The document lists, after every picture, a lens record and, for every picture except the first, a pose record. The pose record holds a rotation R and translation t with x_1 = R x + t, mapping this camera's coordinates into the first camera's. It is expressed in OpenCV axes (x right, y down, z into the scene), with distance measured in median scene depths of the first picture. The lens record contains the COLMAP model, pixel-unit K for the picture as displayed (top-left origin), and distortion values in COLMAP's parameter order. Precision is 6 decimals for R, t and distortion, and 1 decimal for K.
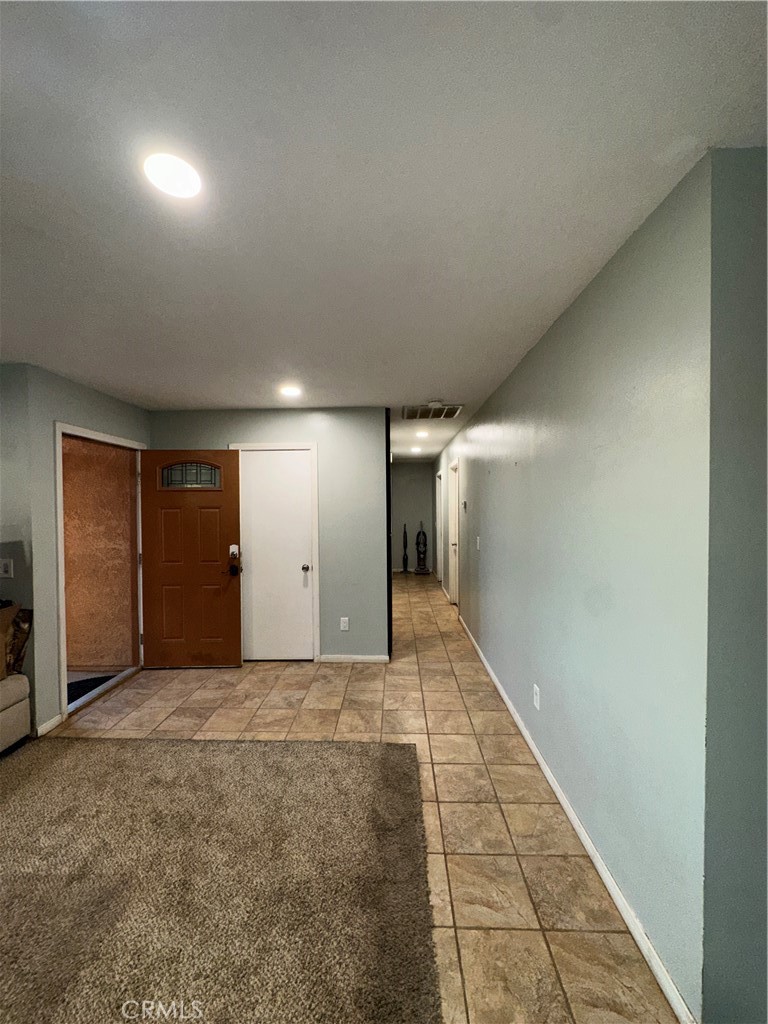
lens RADIAL K [[403.8, 0, 384.0], [0, 403.8, 512.0], [0, 0, 1]] dist [-0.000783, -0.000060]
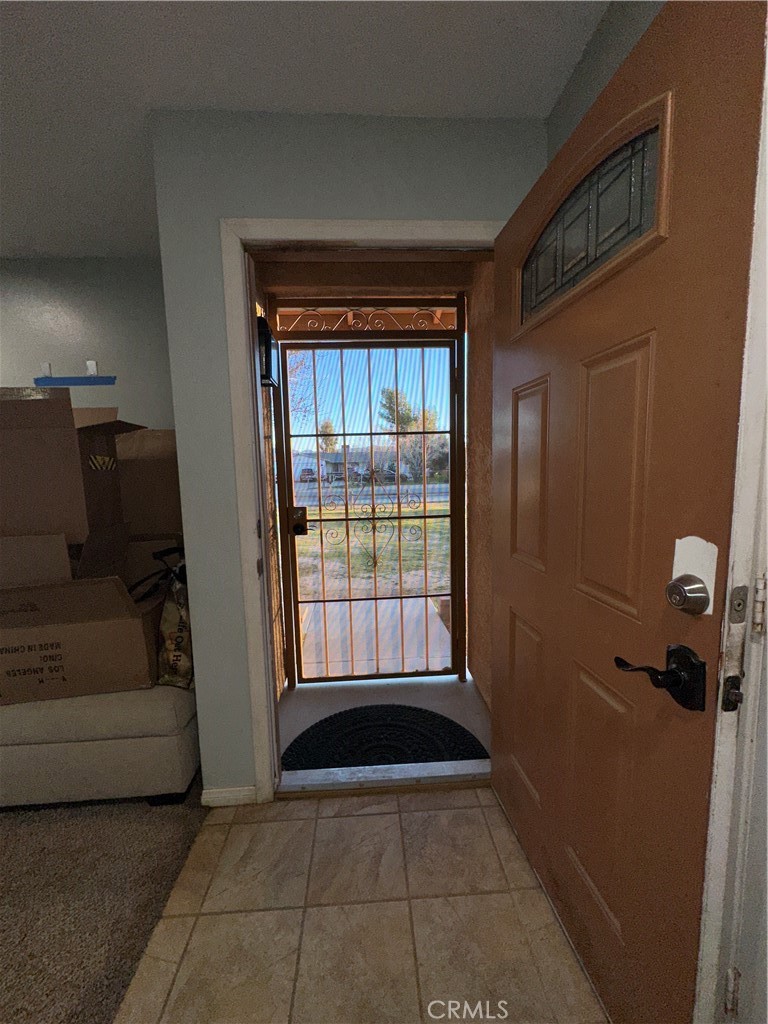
lens RADIAL K [[403.8, 0, 384.0], [0, 403.8, 512.0], [0, 0, 1]] dist [-0.000783, -0.000060]
pose [[0.078202, 0.112479, -0.990572, -0.264555], [0.010373, 0.993469, 0.113627, 0.062360], [0.996884, -0.019161, 0.076524, 1.067368]]
